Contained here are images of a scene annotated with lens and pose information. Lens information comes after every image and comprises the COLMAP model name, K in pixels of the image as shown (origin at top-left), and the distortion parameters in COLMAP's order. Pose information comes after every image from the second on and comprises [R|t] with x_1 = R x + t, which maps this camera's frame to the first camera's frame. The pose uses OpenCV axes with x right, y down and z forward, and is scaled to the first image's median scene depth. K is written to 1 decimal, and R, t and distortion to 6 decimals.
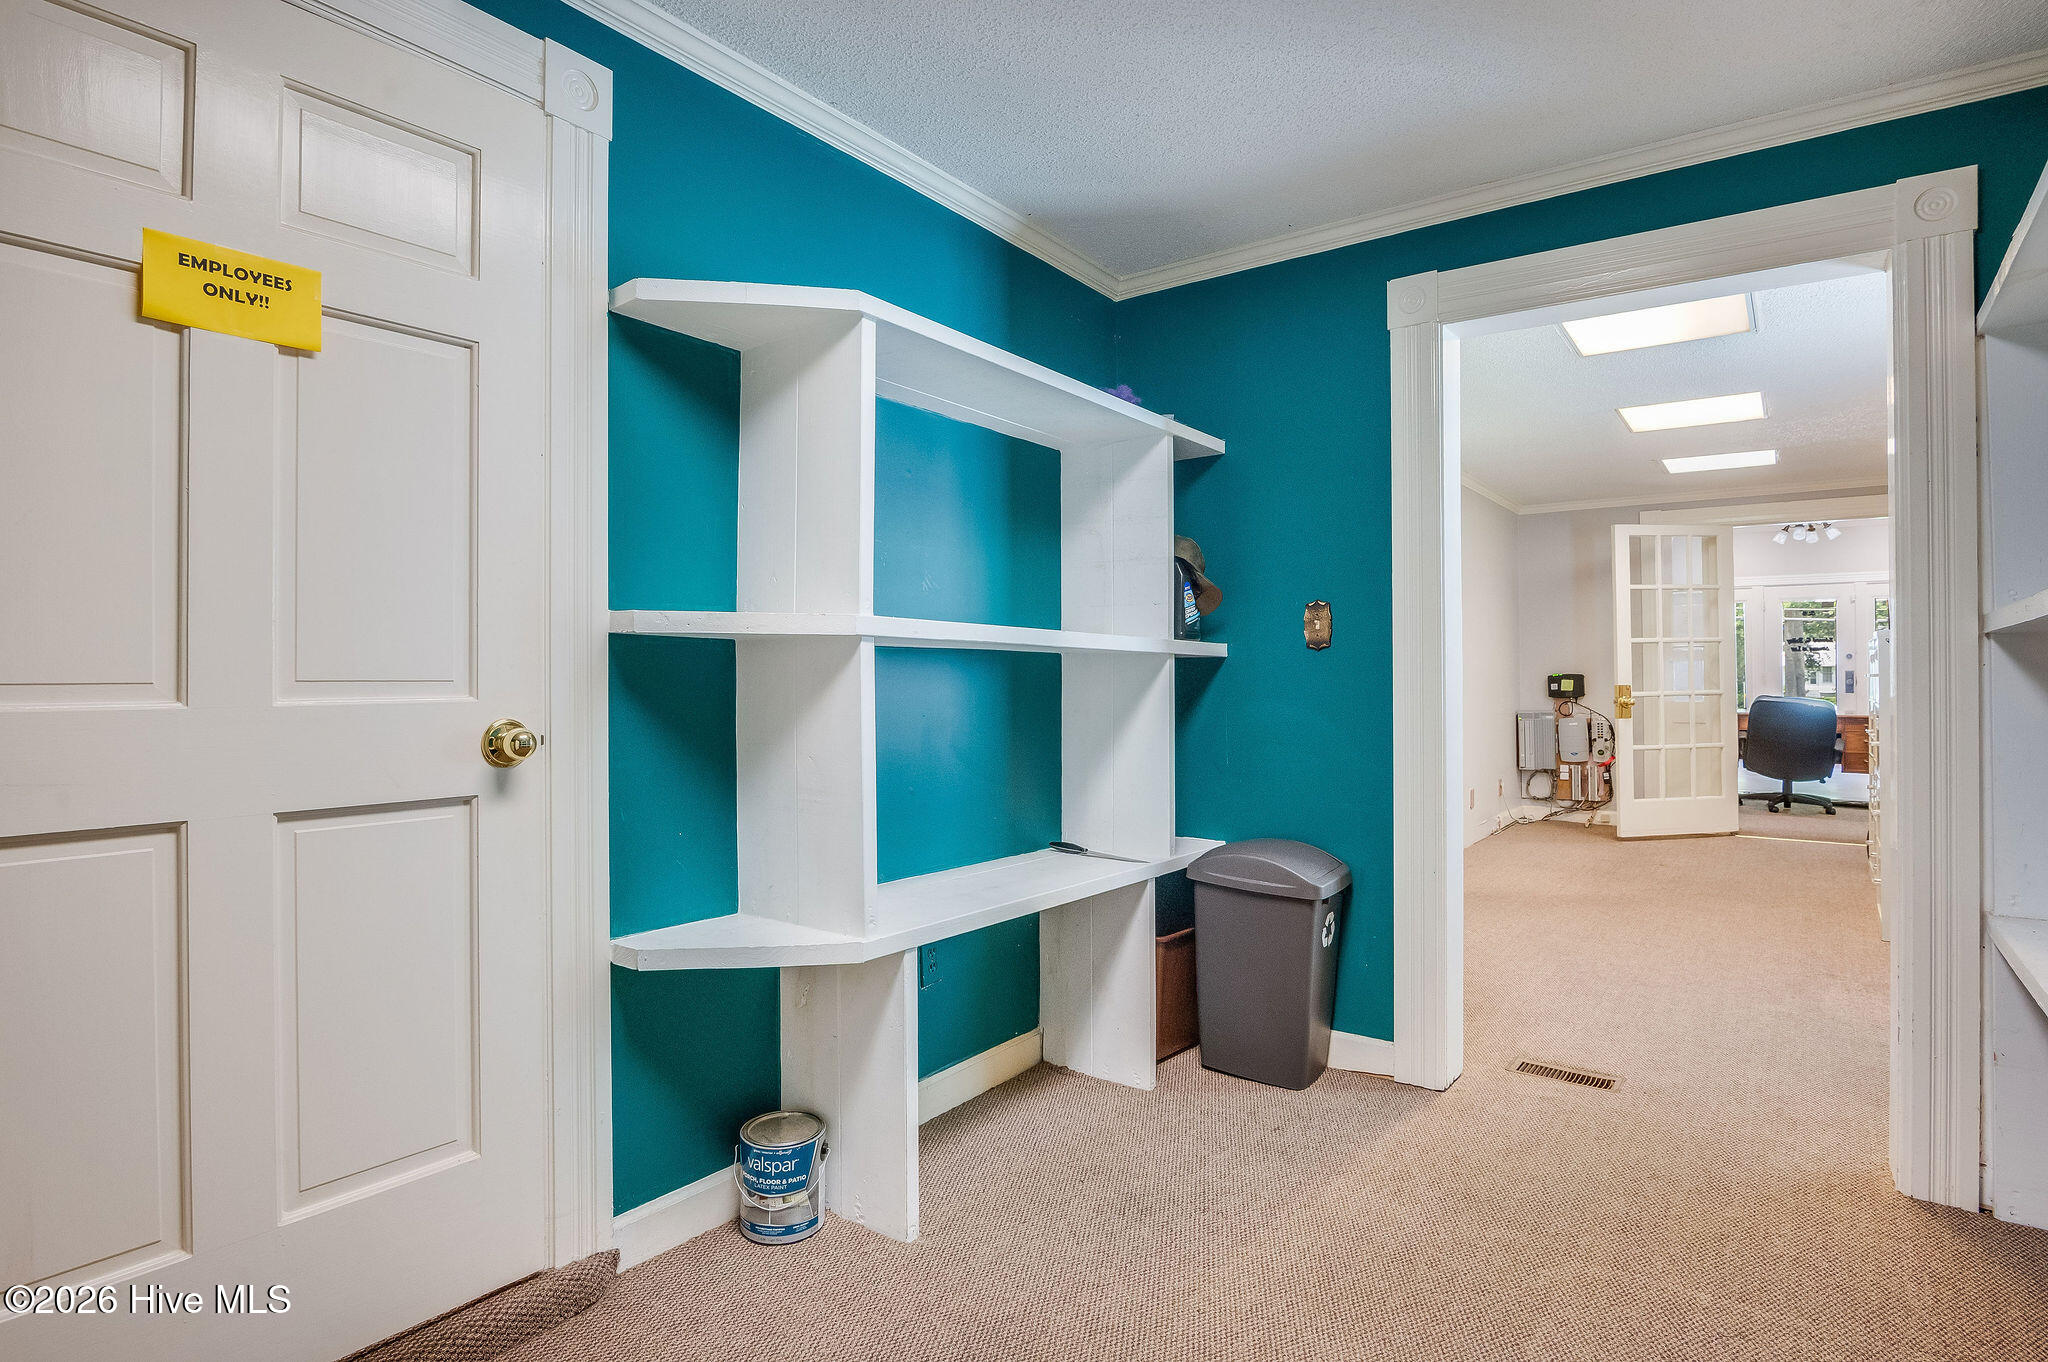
lens RADIAL K [[1057.9, 0, 1025.6], [0, 1057.9, 676.5], [0, 0, 1]] dist [0.004651, 0.001032]
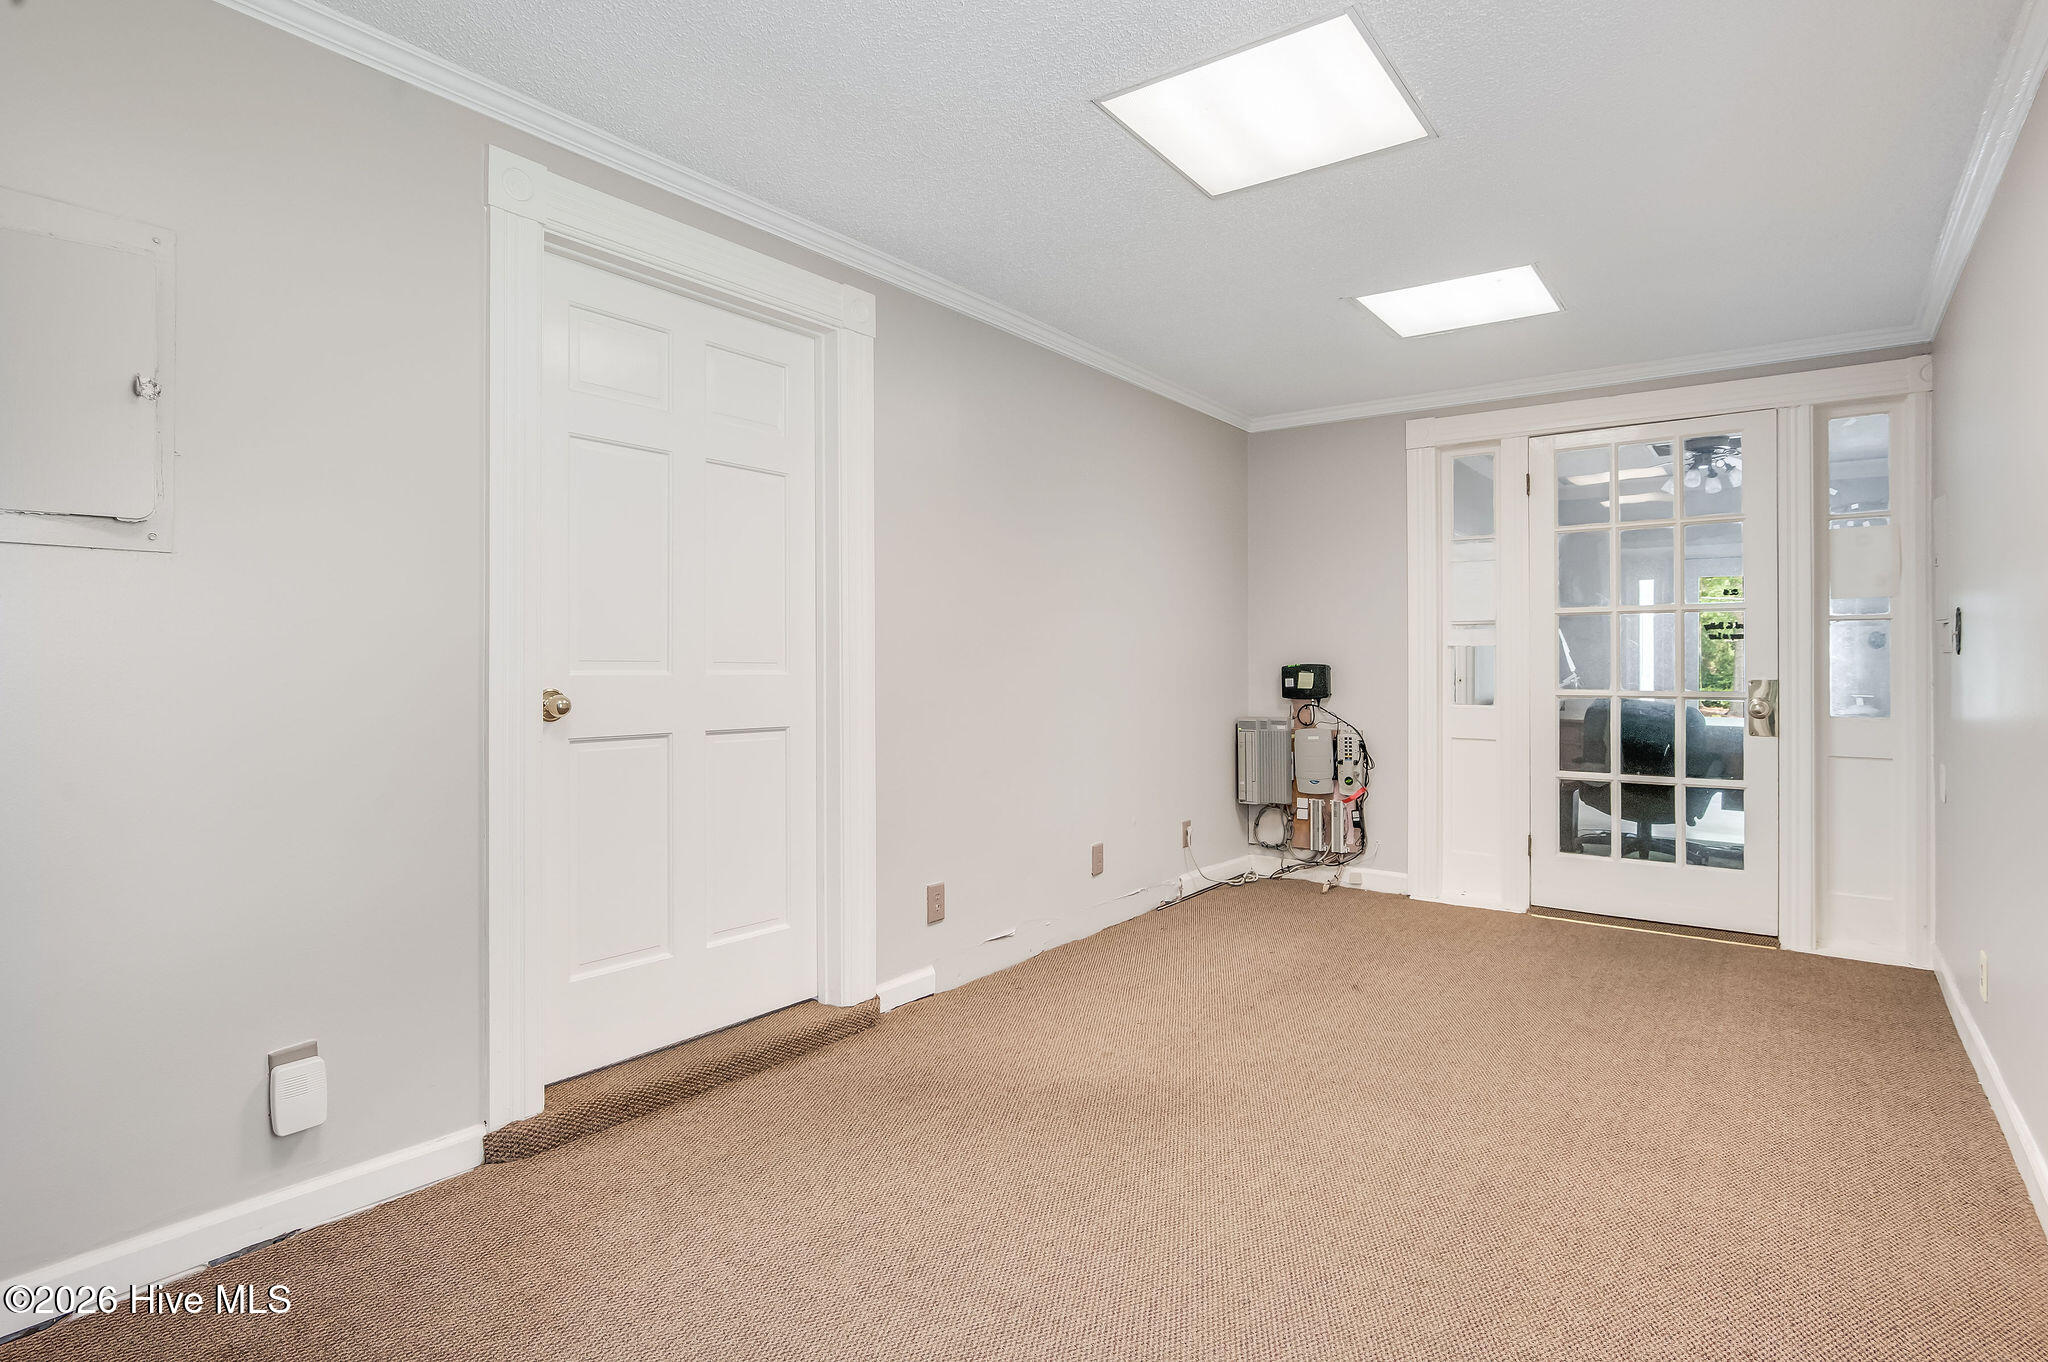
lens RADIAL K [[1063.2, 0, 1023.0], [0, 1063.2, 677.1], [0, 0, 1]] dist [0.000160, -0.000224]
pose [[0.999962, 0.008698, 0.000482, 0.329345], [-0.008703, 0.999895, 0.011594, -0.000311], [-0.000381, -0.011598, 0.999933, 0.320260]]
